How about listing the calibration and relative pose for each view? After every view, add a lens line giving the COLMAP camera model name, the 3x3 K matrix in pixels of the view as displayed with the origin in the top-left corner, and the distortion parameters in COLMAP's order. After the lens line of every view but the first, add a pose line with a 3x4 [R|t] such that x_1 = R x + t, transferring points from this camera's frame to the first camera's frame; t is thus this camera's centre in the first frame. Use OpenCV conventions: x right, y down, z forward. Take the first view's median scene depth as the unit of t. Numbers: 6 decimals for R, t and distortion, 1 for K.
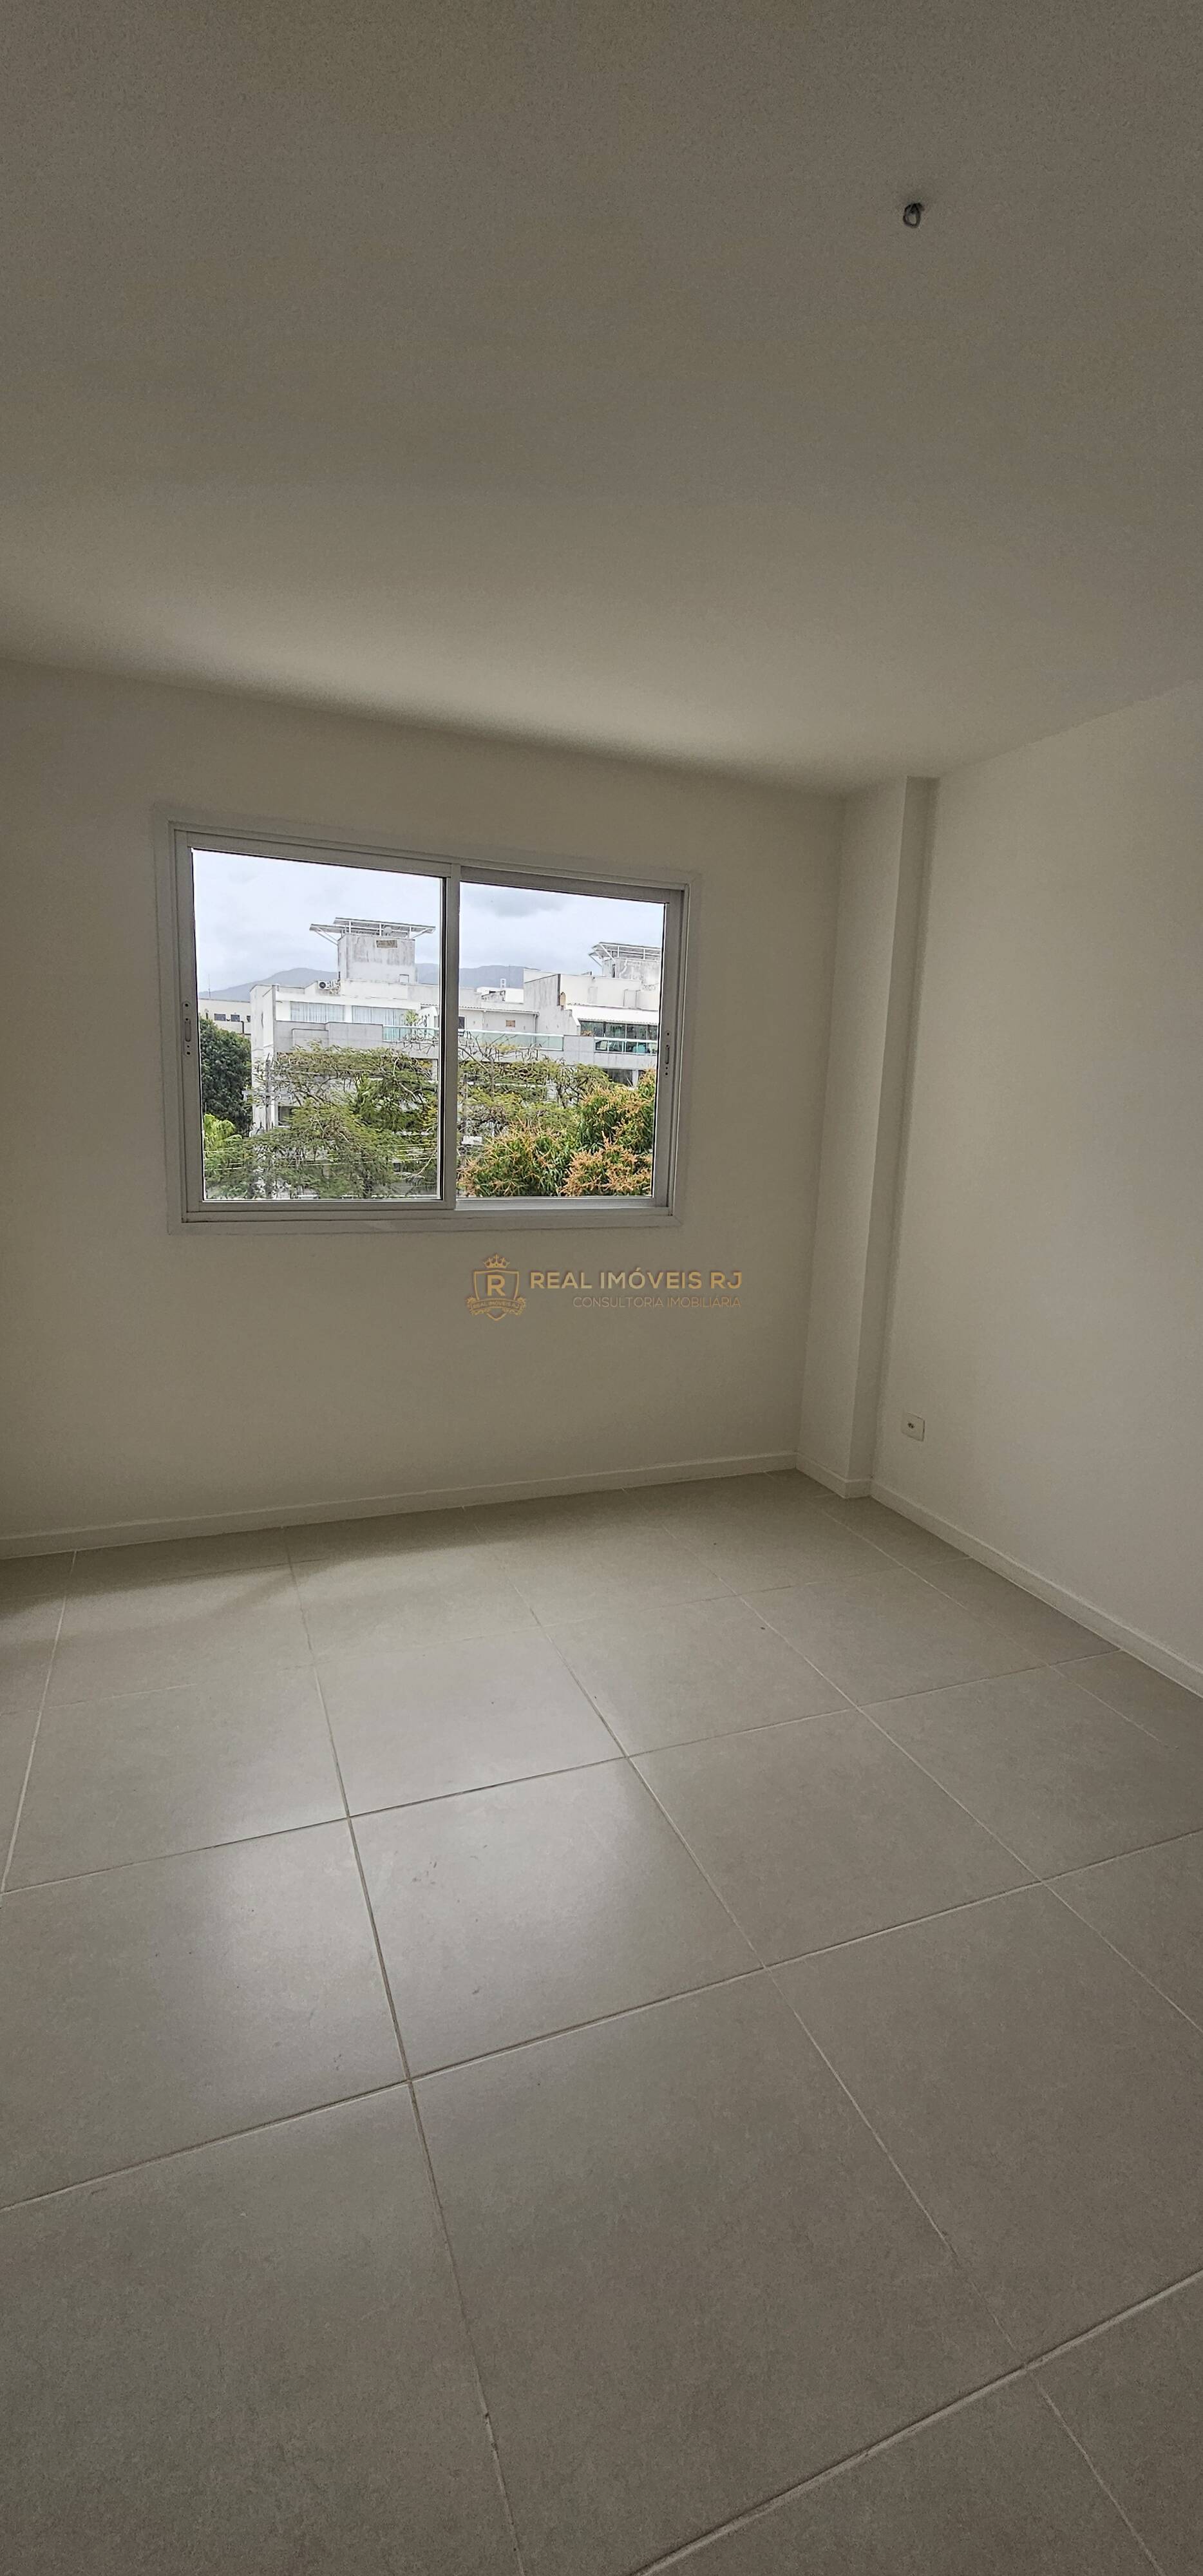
lens RADIAL K [[1061.5, 0, 624.6], [0, 1061.5, 1284.5], [0, 0, 1]] dist [-0.001549, -0.001239]
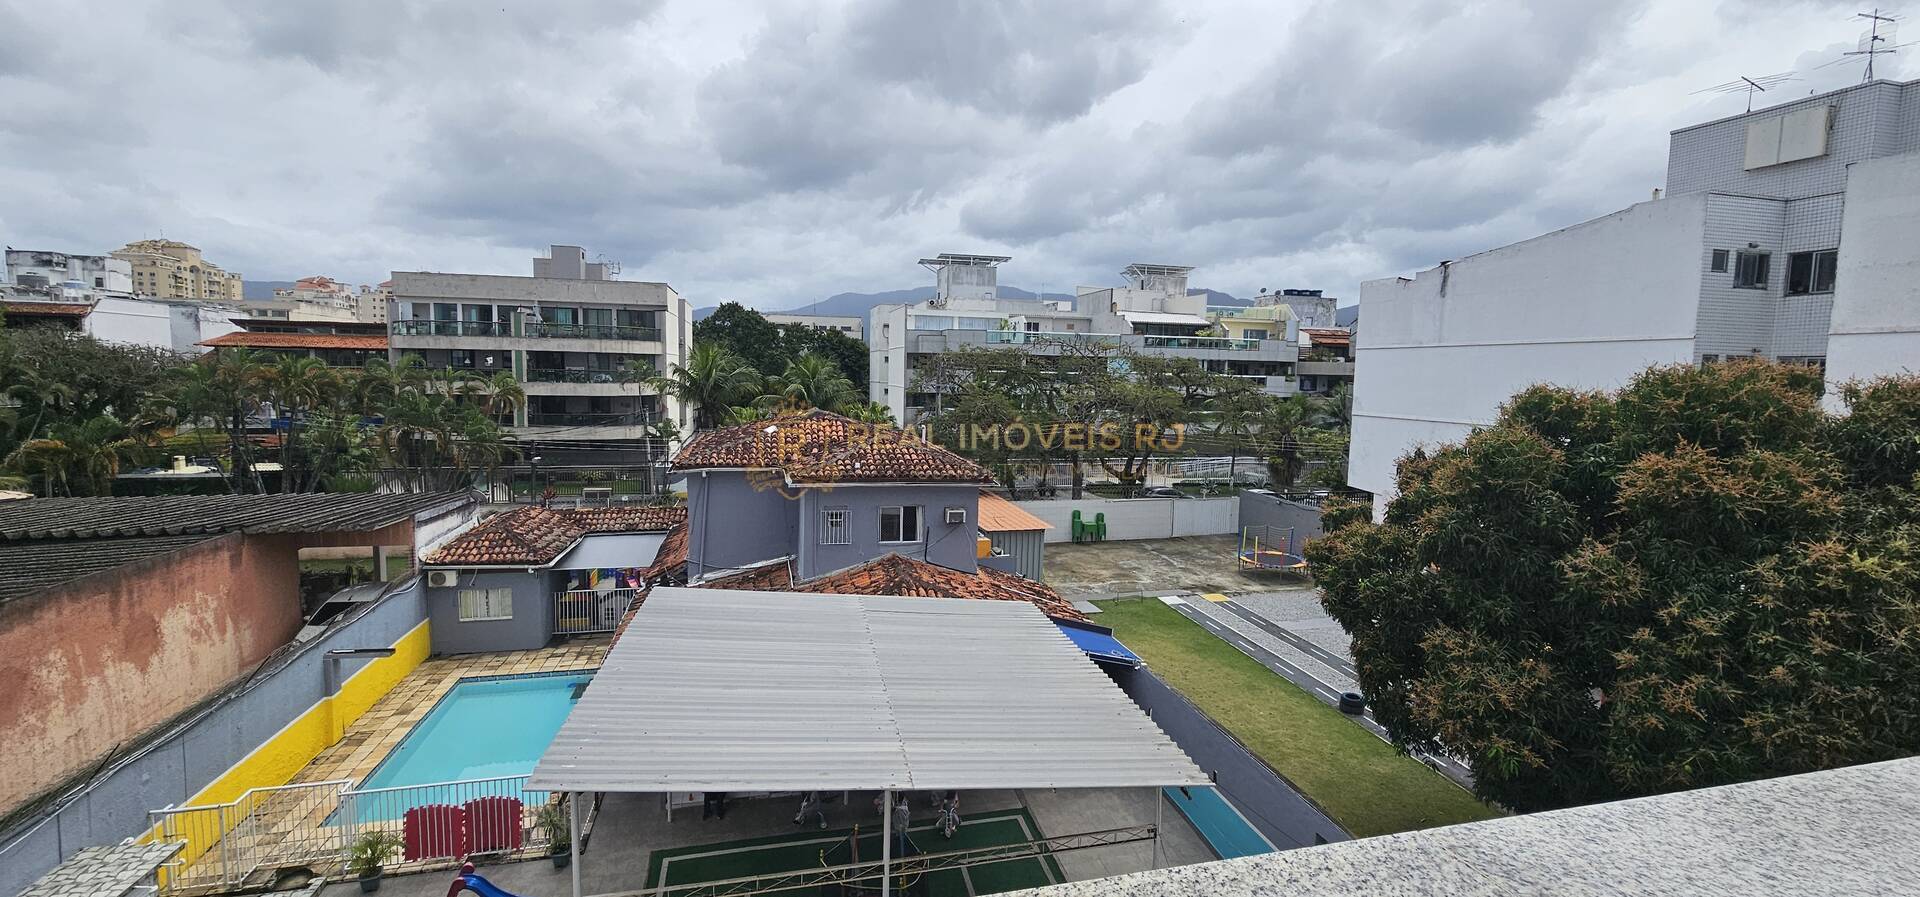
lens RADIAL K [[791.2, 0, 951.3], [0, 791.2, 436.5], [0, 0, 1]] dist [-0.001549, -0.001239]
pose [[0.987915, -0.007986, -0.154793, -0.511152], [-0.007813, 0.994837, -0.101188, -0.056782], [0.154802, 0.101175, 0.982751, 0.164018]]
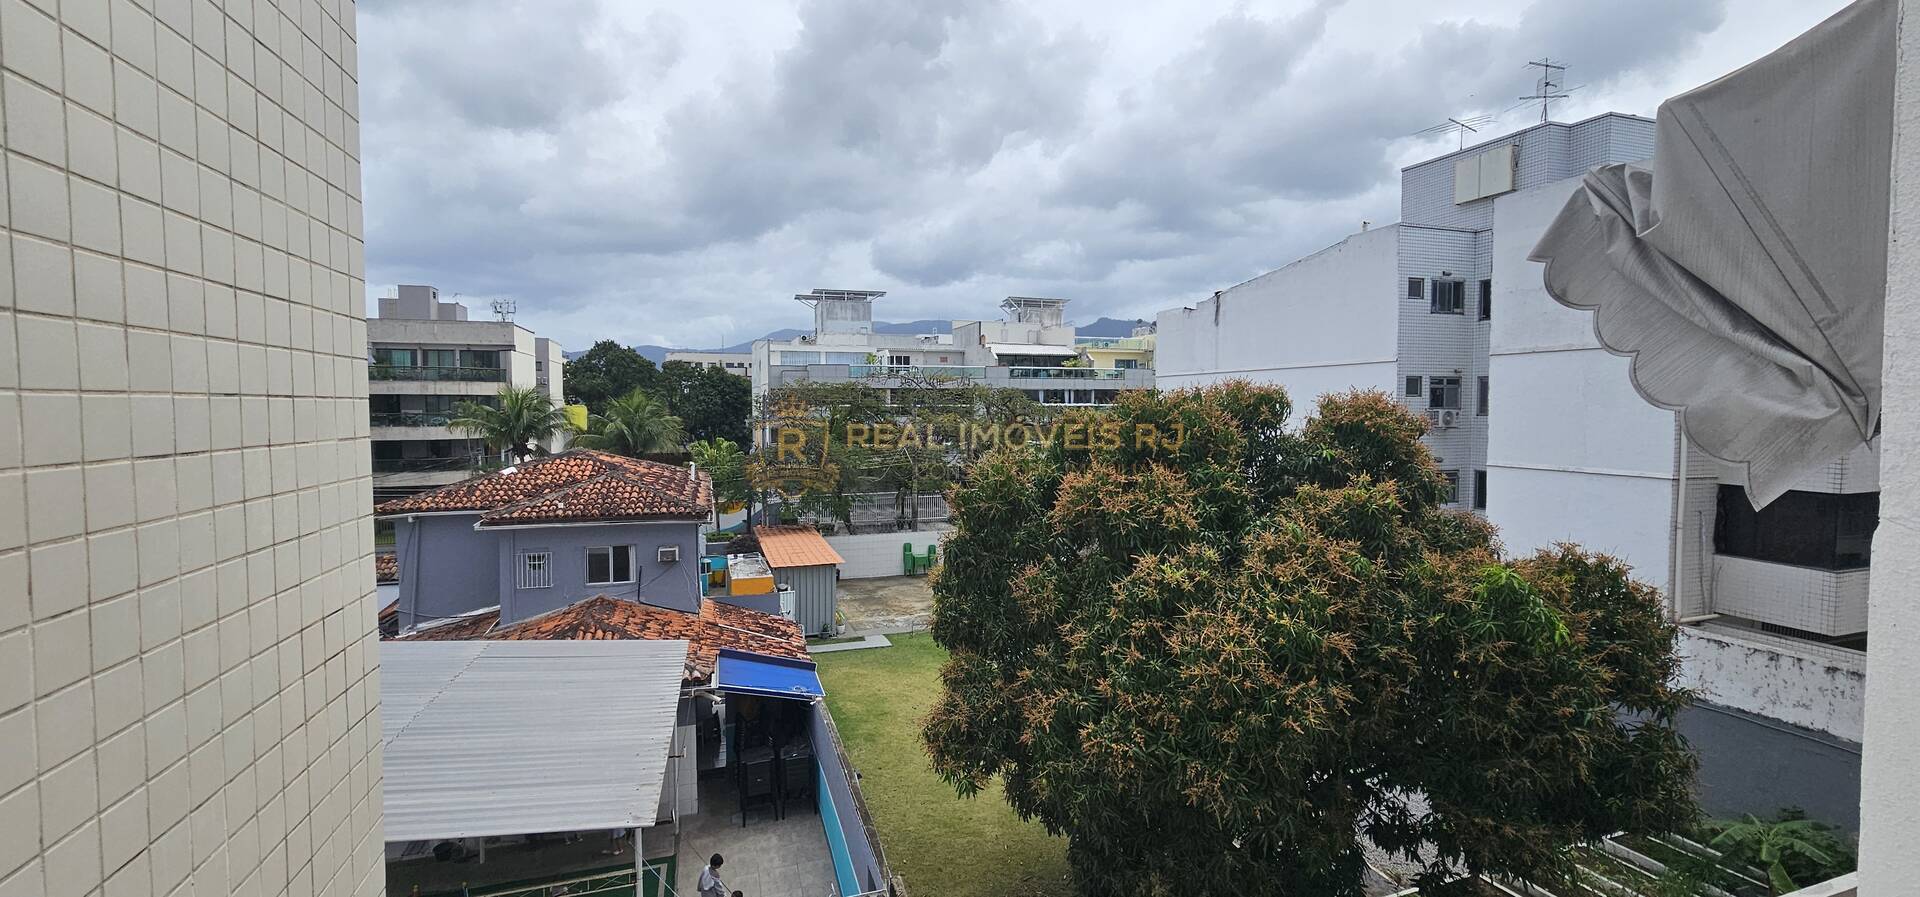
lens RADIAL K [[791.2, 0, 958.6], [0, 791.2, 436.1], [0, 0, 1]] dist [-0.001549, -0.001239]
pose [[0.996169, -0.038677, -0.078426, -0.077700], [0.027115, 0.989284, -0.143462, -0.050324], [0.083134, 0.140786, 0.986543, 0.218635]]
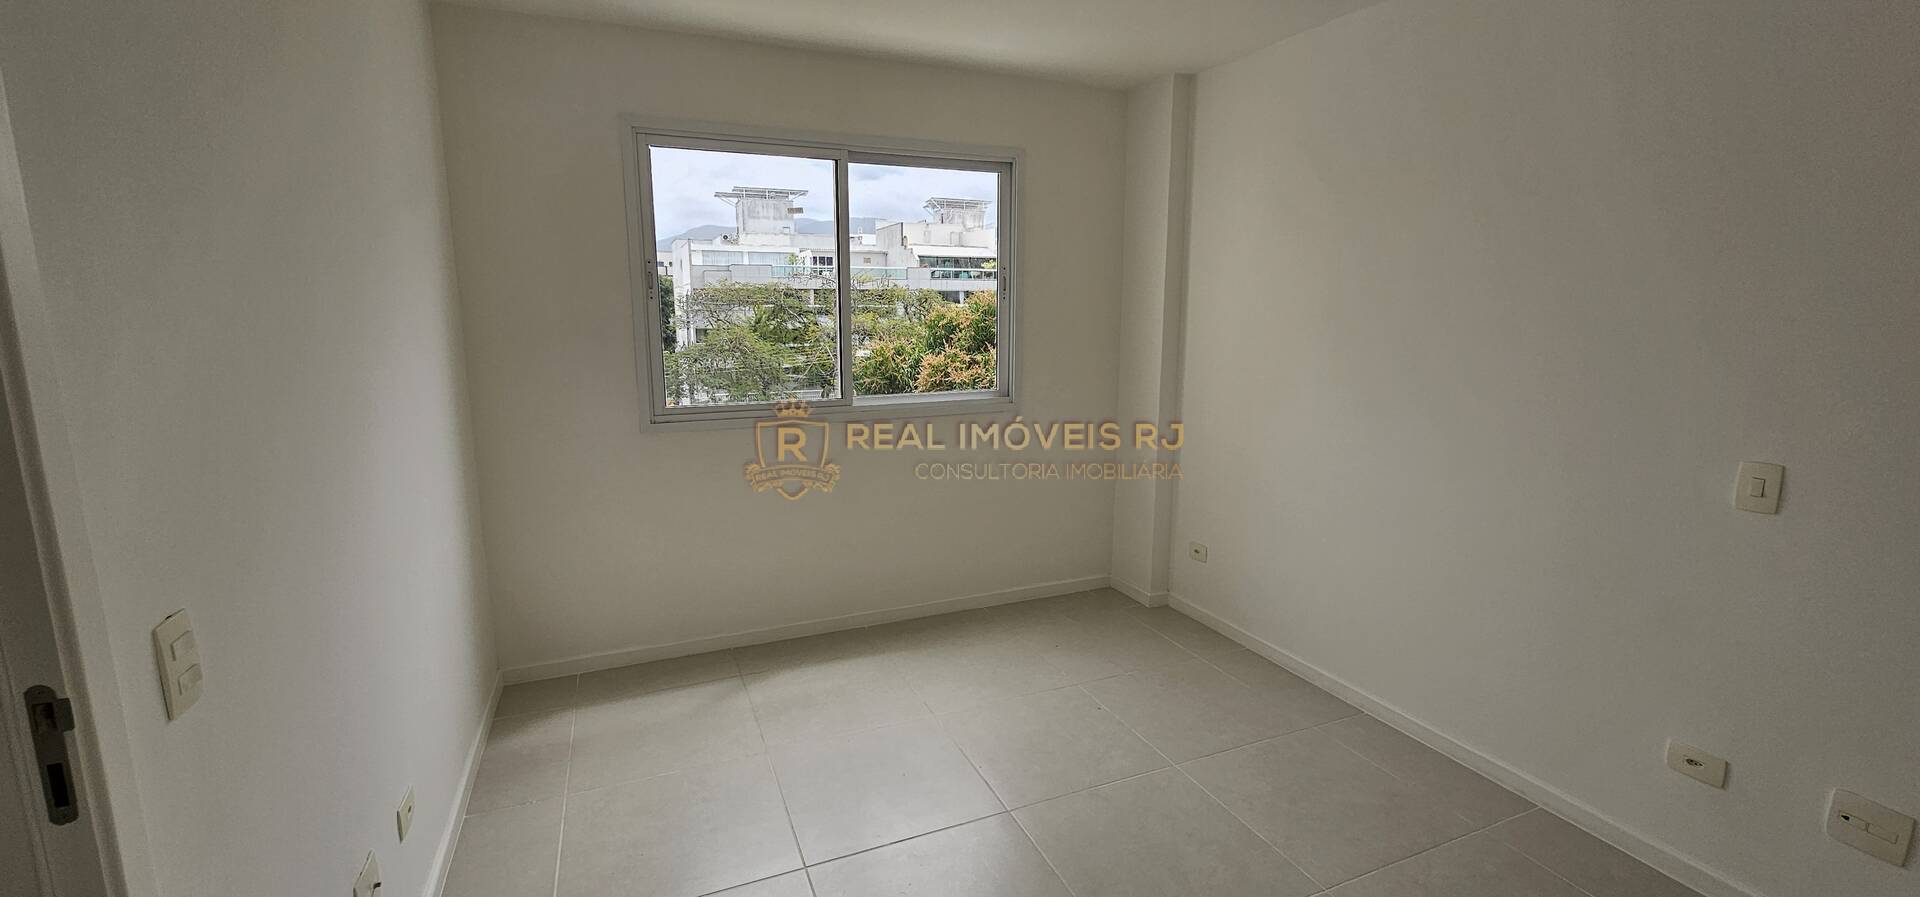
lens RADIAL K [[791.2, 0, 968.4], [0, 791.2, 441.1], [0, 0, 1]] dist [-0.001549, -0.001239]
pose [[0.999073, -0.041153, 0.012659, -0.006871], [0.041302, 0.999078, -0.011711, -0.001852], [-0.012165, 0.012223, 0.999851, -0.000317]]
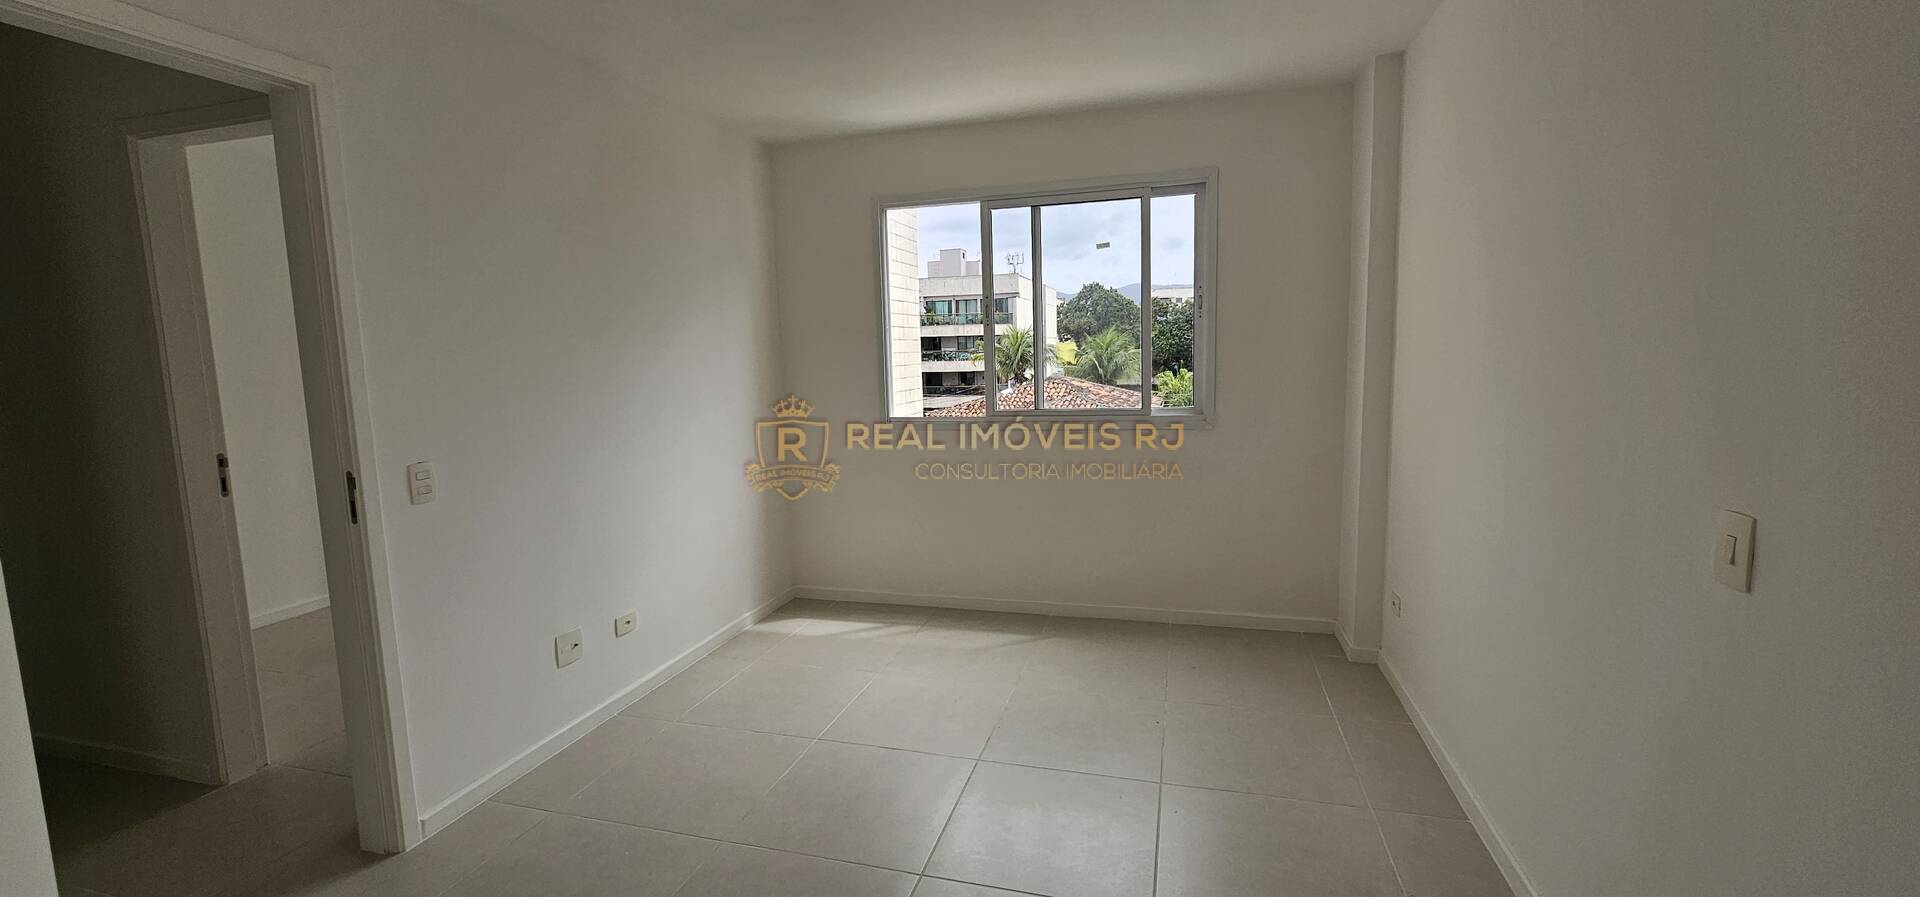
lens RADIAL K [[791.2, 0, 958.8], [0, 791.2, 440.0], [0, 0, 1]] dist [-0.001549, -0.001239]
pose [[0.780713, 0.012401, -0.624767, 0.115777], [-0.054810, 0.997309, -0.048695, 0.006639], [0.622482, 0.072260, 0.779291, 0.009252]]
